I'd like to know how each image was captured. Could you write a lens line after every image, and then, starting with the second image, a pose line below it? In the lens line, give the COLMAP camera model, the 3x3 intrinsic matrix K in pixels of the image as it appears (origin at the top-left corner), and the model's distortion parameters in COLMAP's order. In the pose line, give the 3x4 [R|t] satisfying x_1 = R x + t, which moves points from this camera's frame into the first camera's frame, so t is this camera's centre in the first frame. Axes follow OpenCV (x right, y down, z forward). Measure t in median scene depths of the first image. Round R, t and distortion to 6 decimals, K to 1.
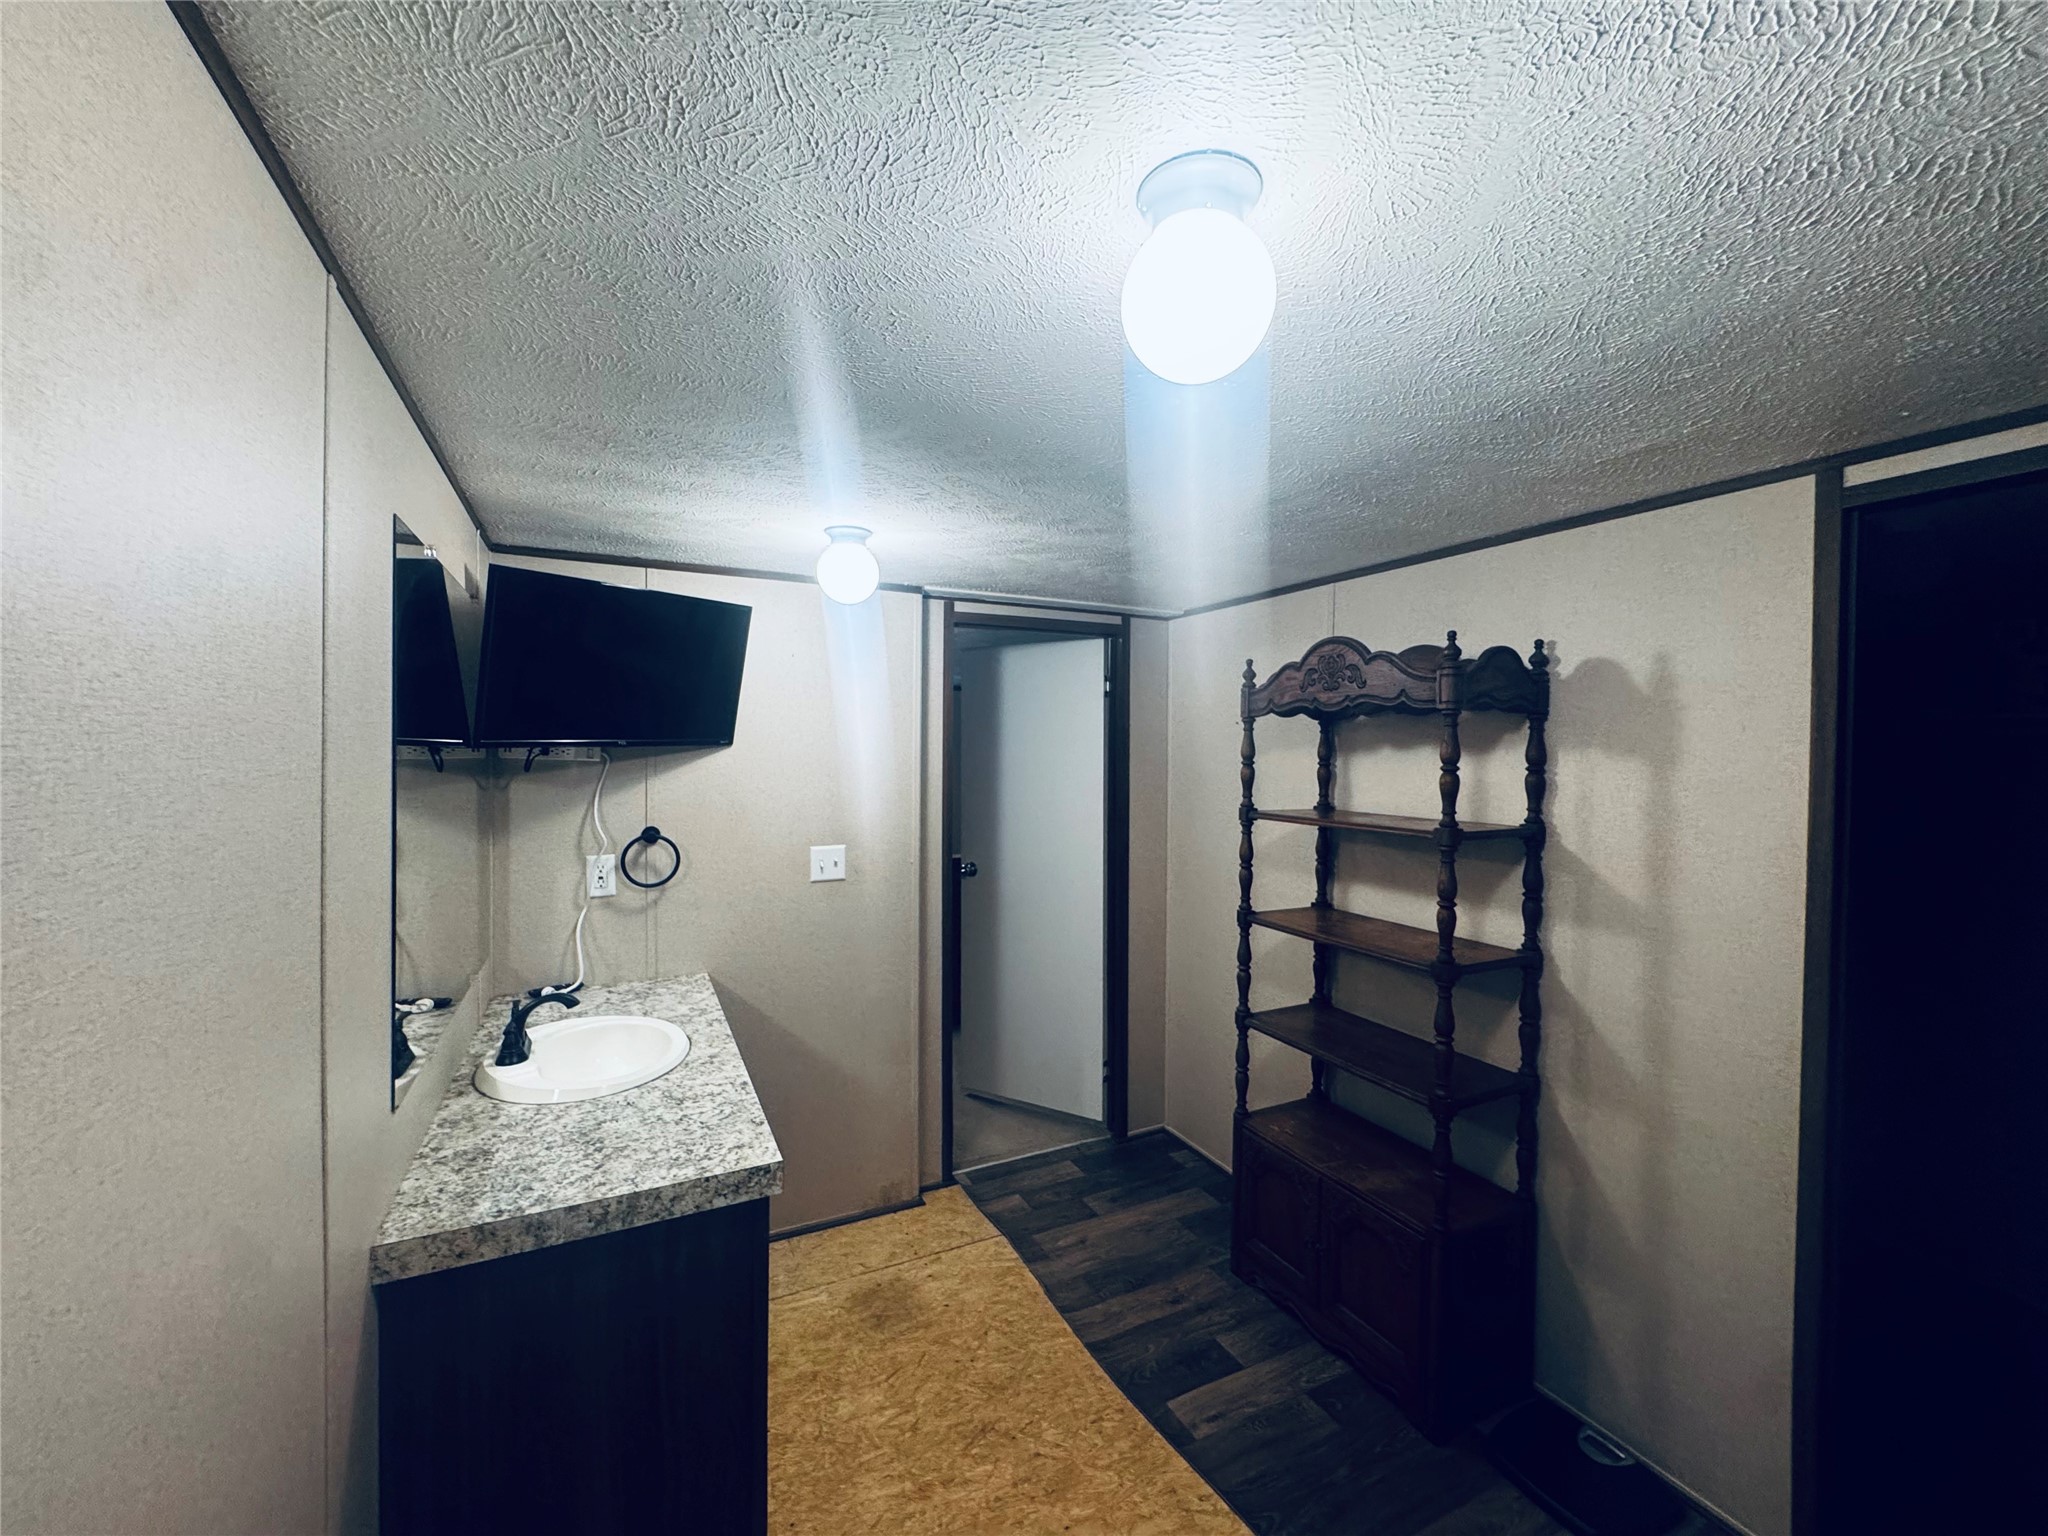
lens RADIAL K [[814.0, 0, 1022.7], [0, 814.0, 763.9], [0, 0, 1]] dist [-0.003912, 0.000158]
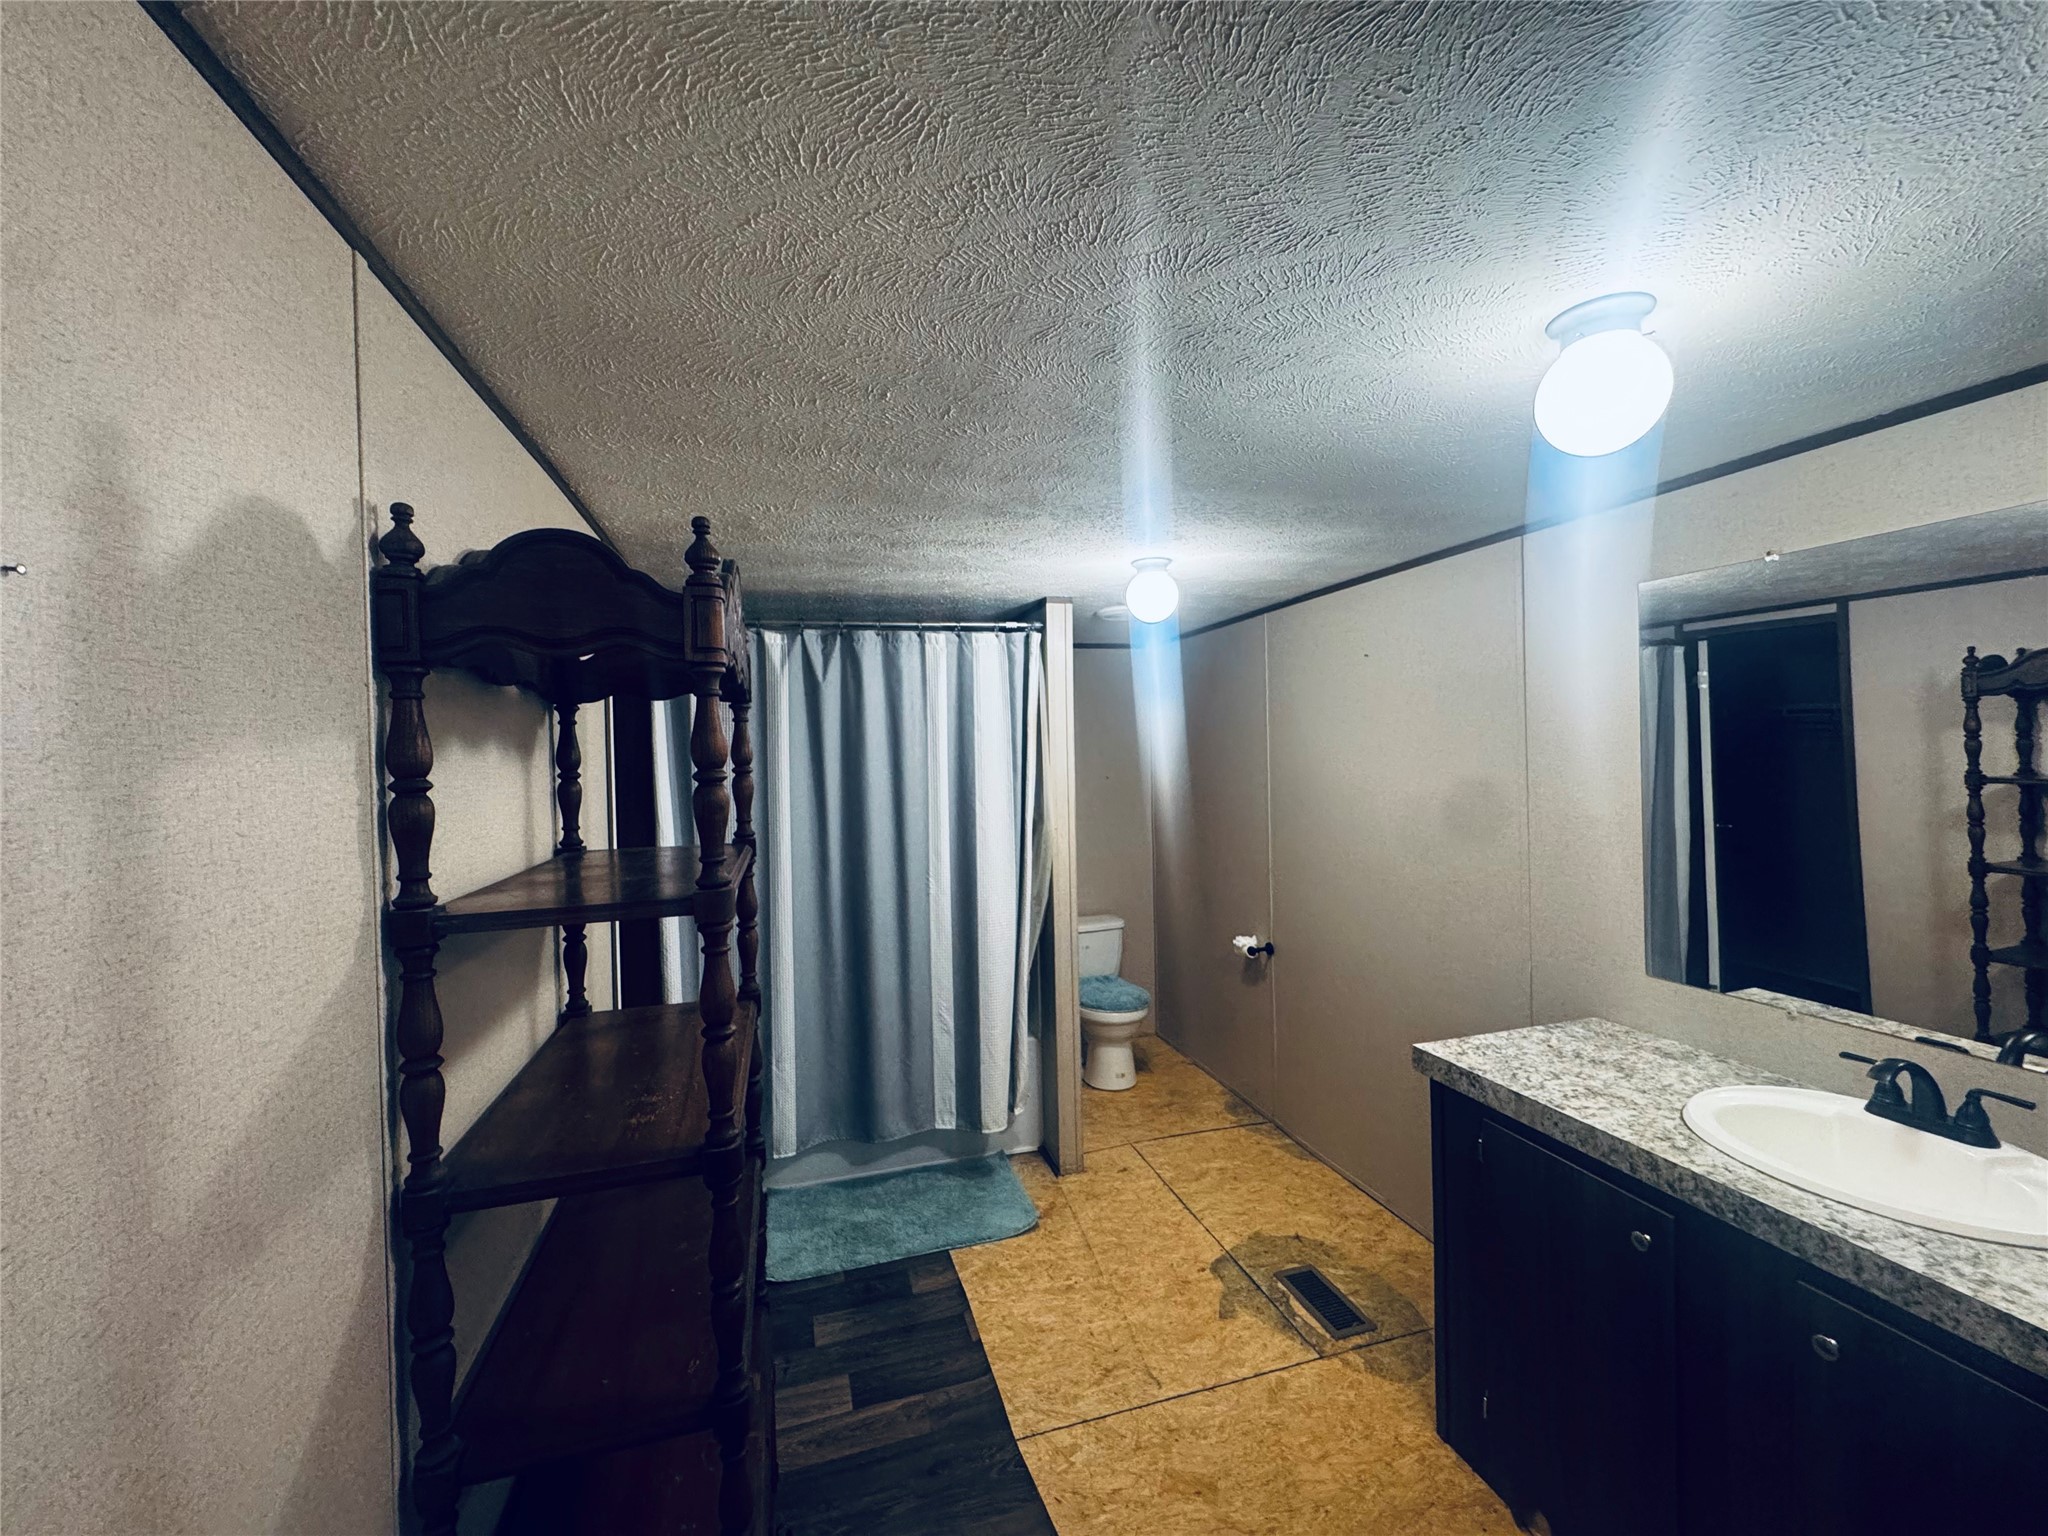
lens RADIAL K [[814.0, 0, 1021.3], [0, 814.0, 763.8], [0, 0, 1]] dist [-0.003912, 0.000158]
pose [[-0.982724, 0.016542, 0.184336, 0.088590], [0.021309, 0.999487, 0.023908, -0.028749], [-0.183846, 0.027423, -0.982572, 2.366784]]
